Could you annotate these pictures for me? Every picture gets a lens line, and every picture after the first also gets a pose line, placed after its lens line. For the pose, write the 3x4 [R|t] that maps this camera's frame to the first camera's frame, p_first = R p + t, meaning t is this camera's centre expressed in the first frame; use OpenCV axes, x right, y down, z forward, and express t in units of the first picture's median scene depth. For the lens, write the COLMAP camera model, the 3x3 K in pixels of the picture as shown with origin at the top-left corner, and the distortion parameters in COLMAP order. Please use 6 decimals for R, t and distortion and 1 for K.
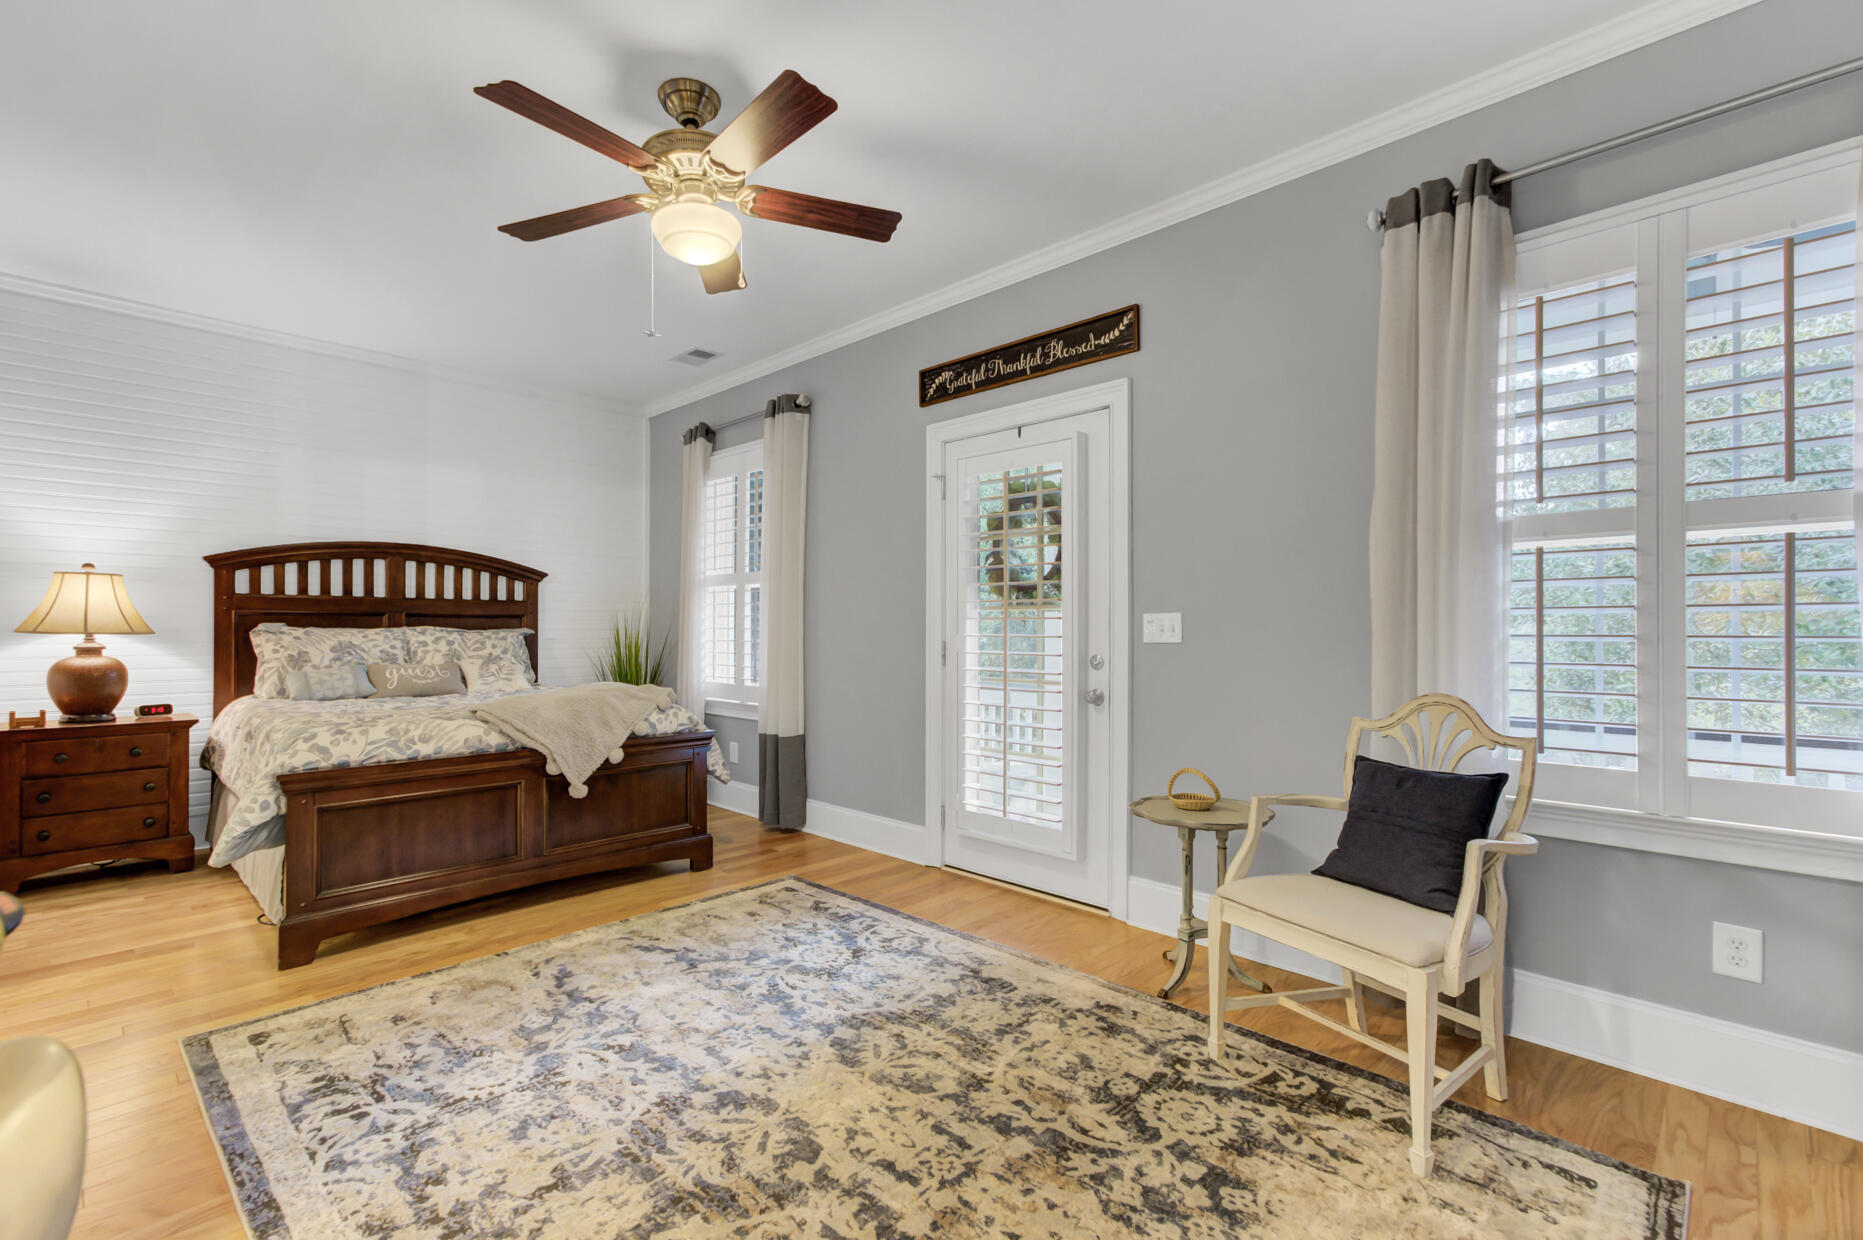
lens RADIAL K [[836.6, 0, 904.6], [0, 836.6, 626.2], [0, 0, 1]] dist [0.015676, 0.004076]
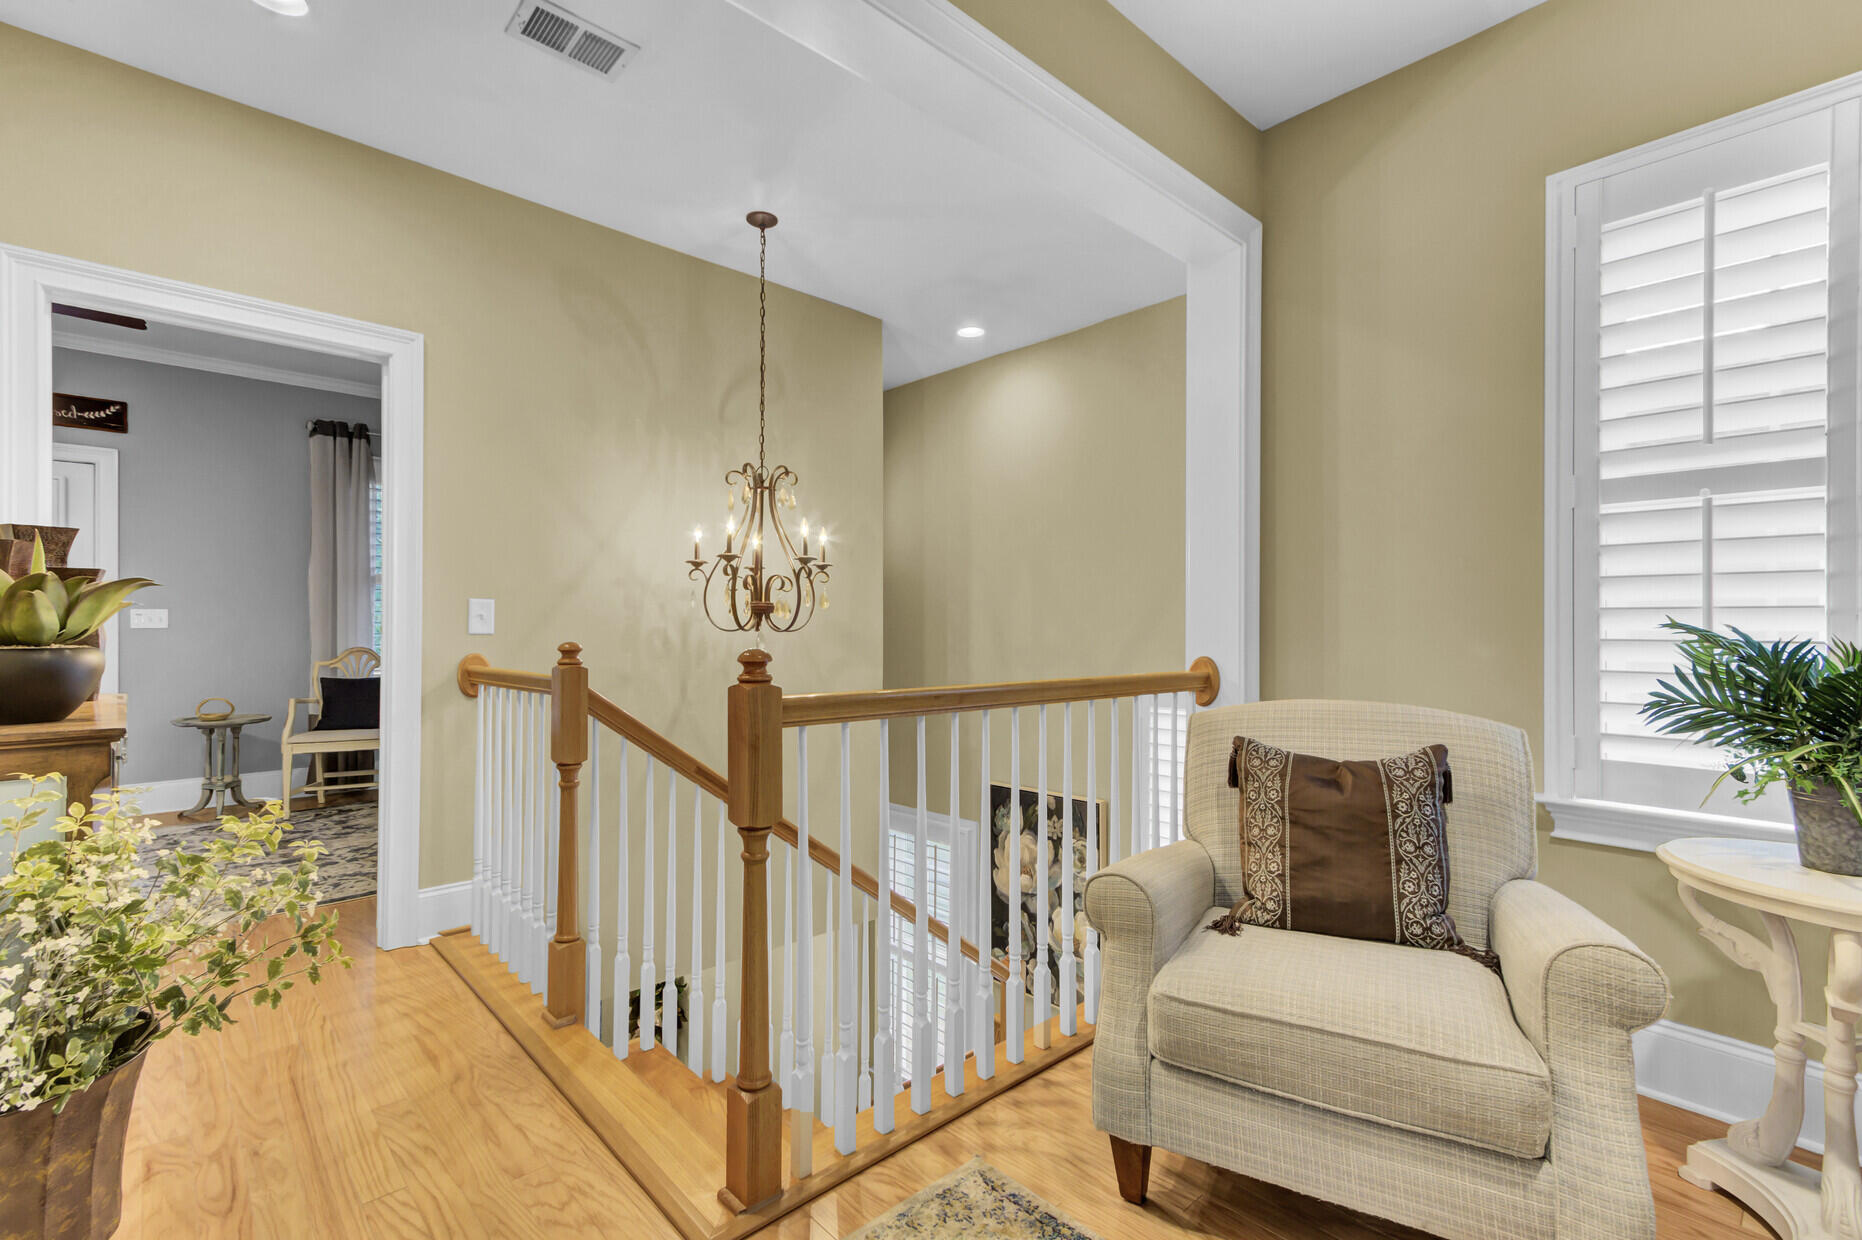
lens RADIAL K [[836.2, 0, 888.1], [0, 836.2, 622.3], [0, 0, 1]] dist [0.015676, 0.004076]
pose [[0.089256, 0.004748, 0.995997, -0.986472], [-0.003186, 0.999985, -0.004481, 0.009759], [-0.996004, -0.002774, 0.089270, -0.435839]]
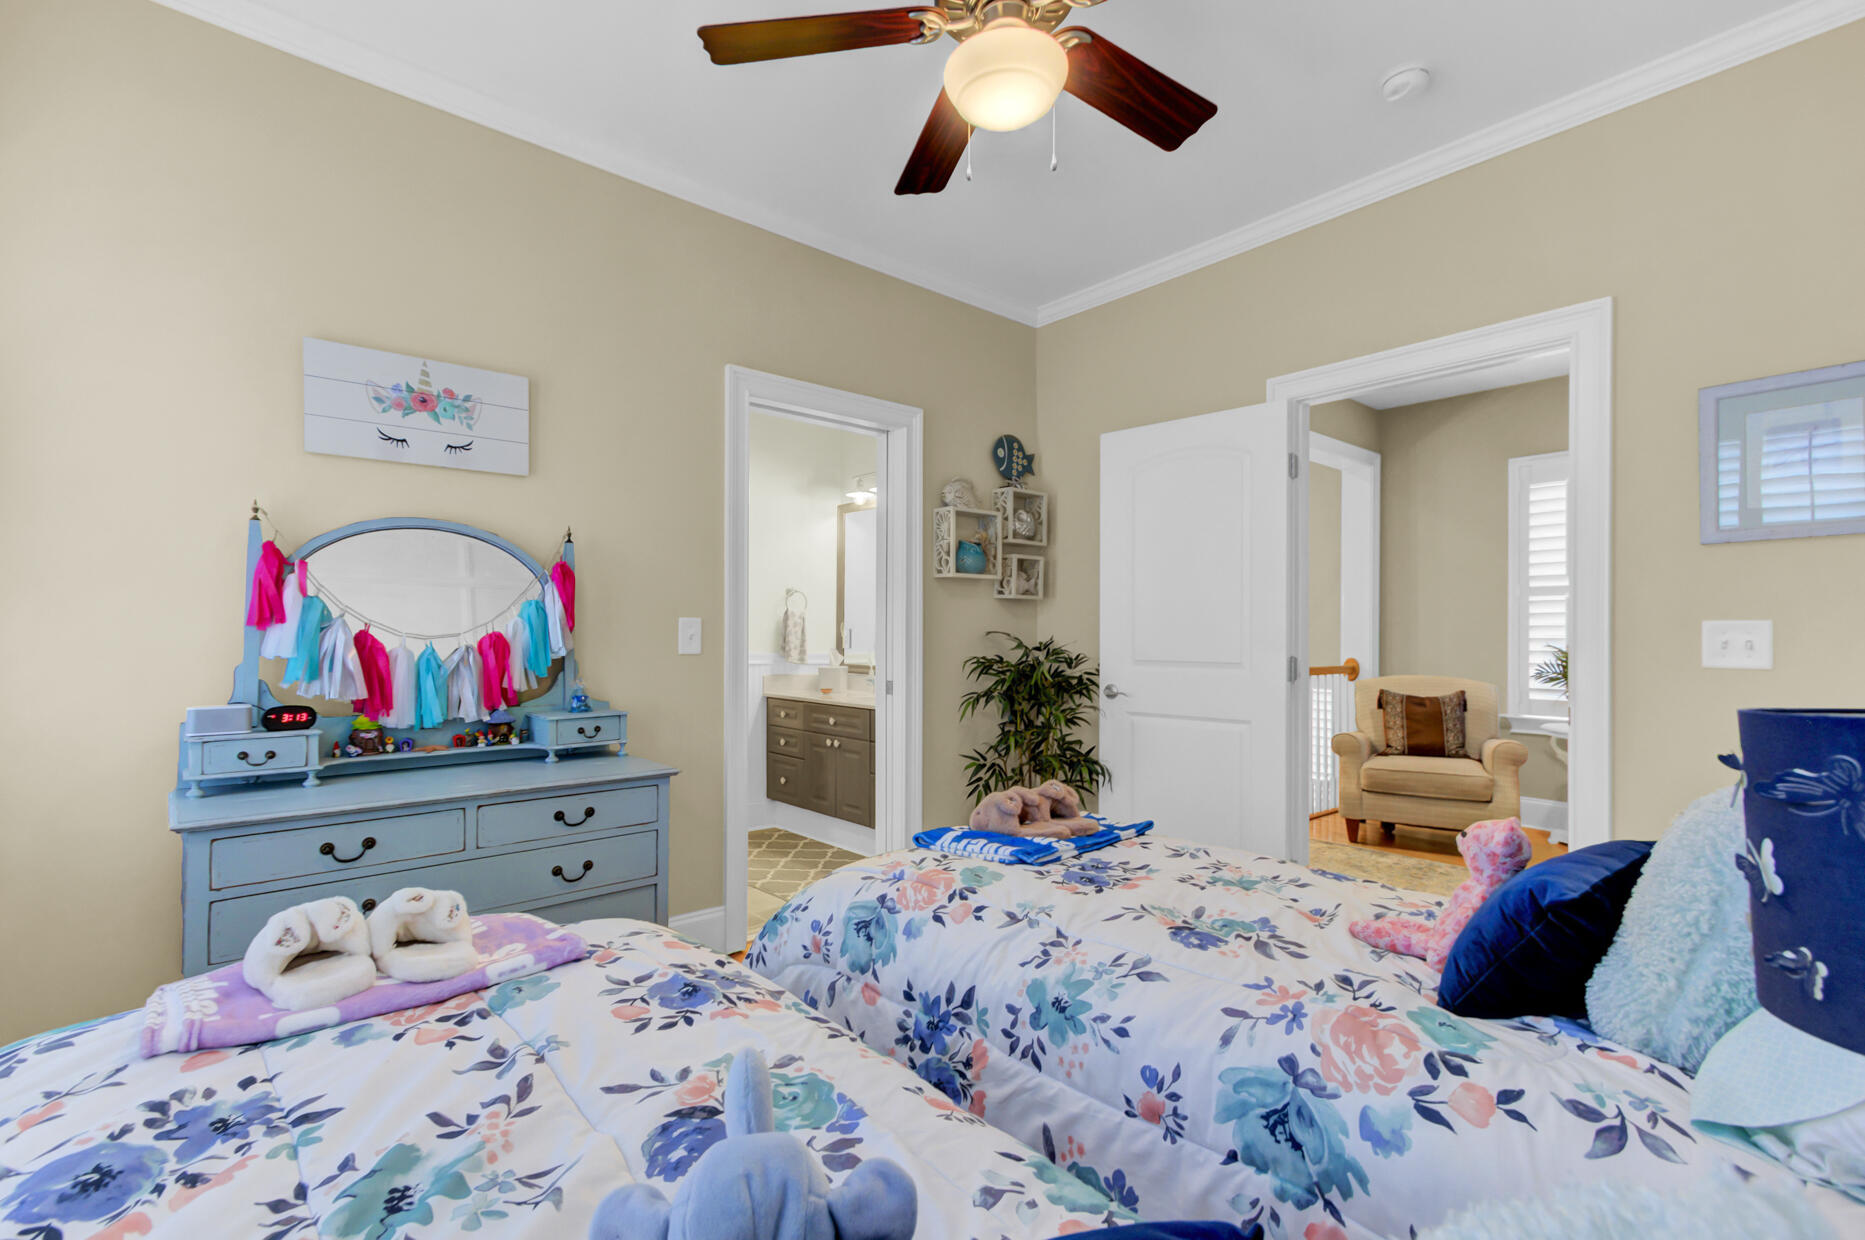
lens RADIAL K [[837.5, 0, 879.7], [0, 837.5, 632.3], [0, 0, 1]] dist [0.015676, 0.004076]
pose [[0.124858, -0.004309, 0.992165, -1.935412], [-0.002822, 0.999985, 0.004698, -0.018095], [-0.992171, -0.003386, 0.124844, 0.049668]]
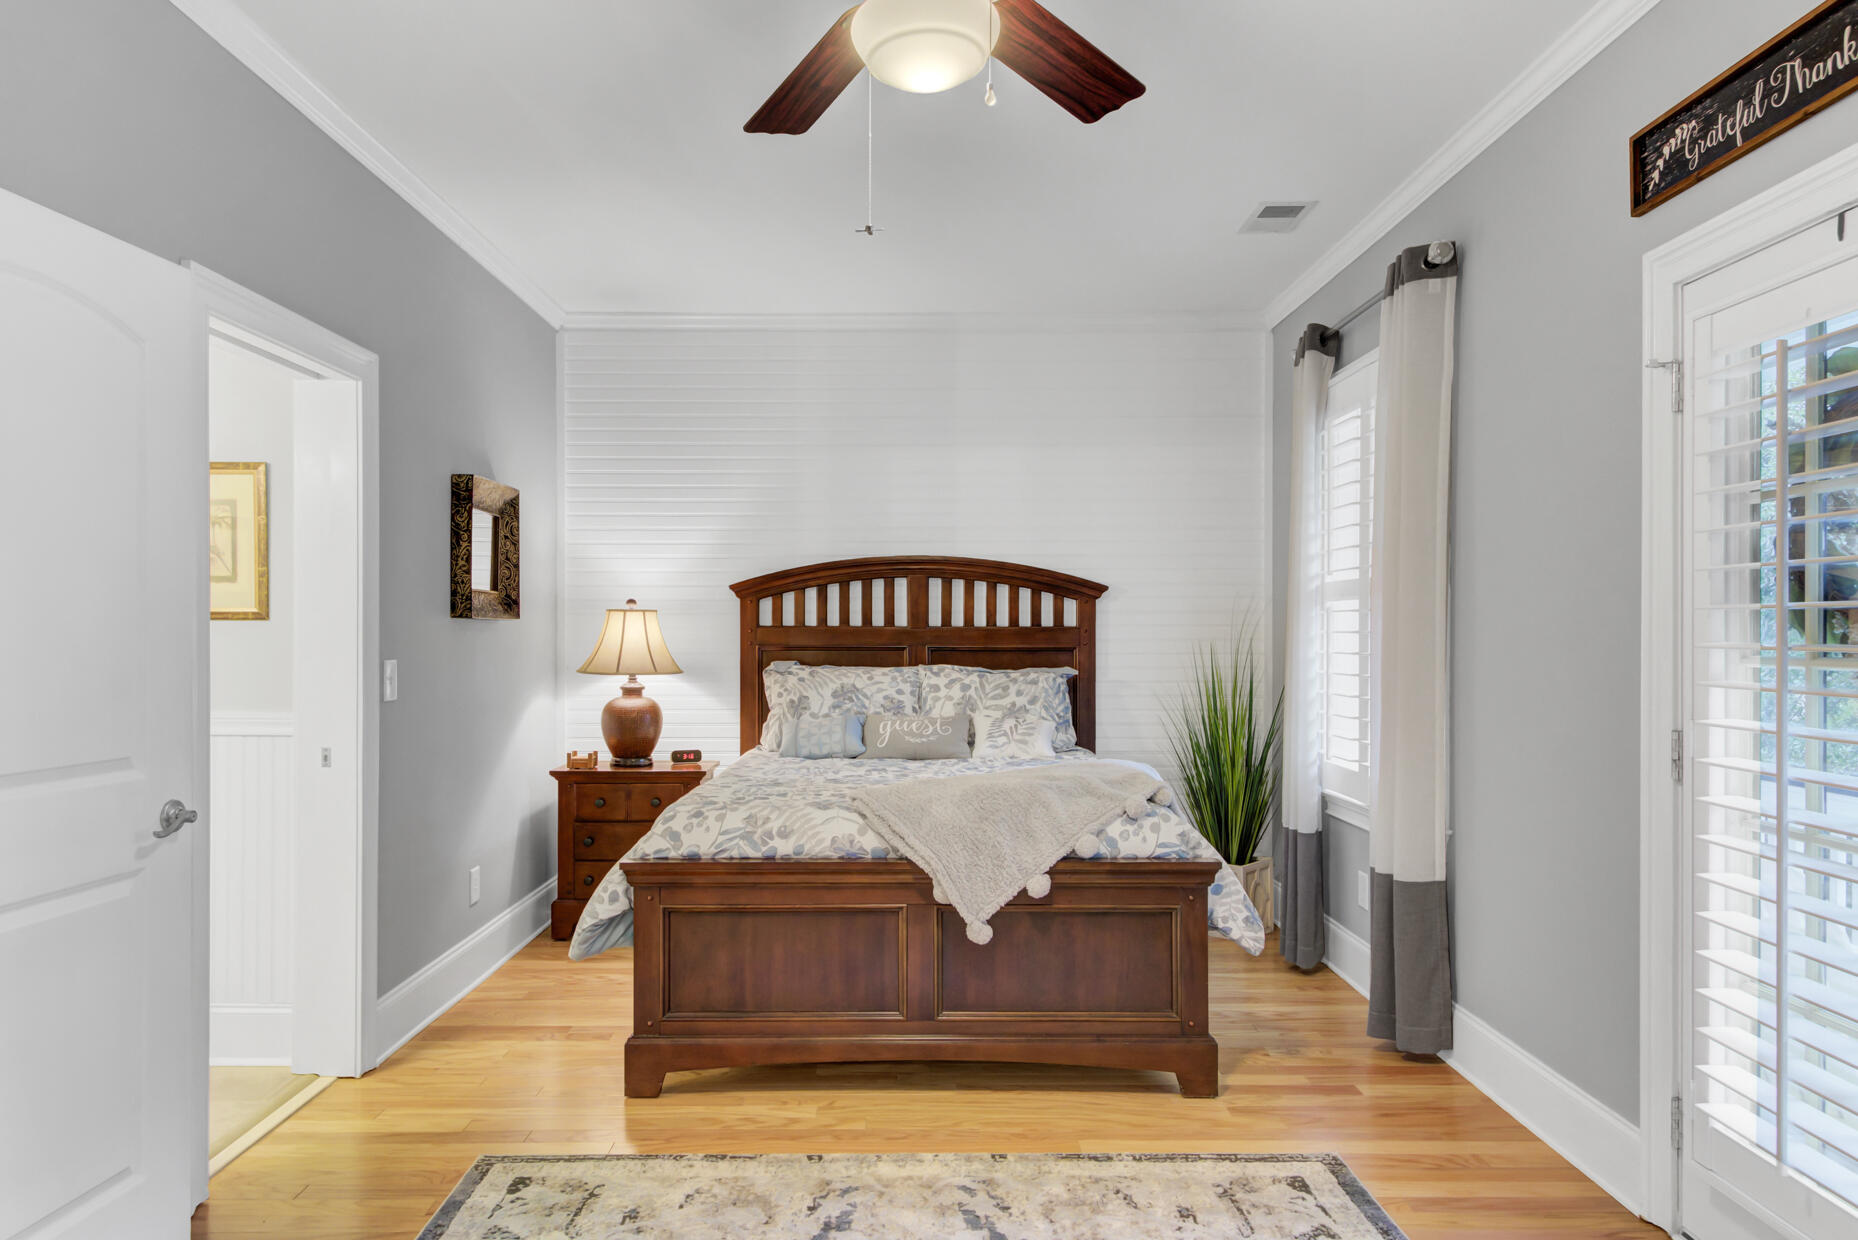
lens RADIAL K [[1215.6, 0, 916.9], [0, 1215.6, 628.9], [0, 0, 1]] dist [0.019877, -0.007023]
pose [[0.705731, -0.003227, -0.708472, 0.241934], [0.003831, 0.999992, -0.000738, -0.040107], [0.708469, -0.002193, 0.705738, 0.273809]]
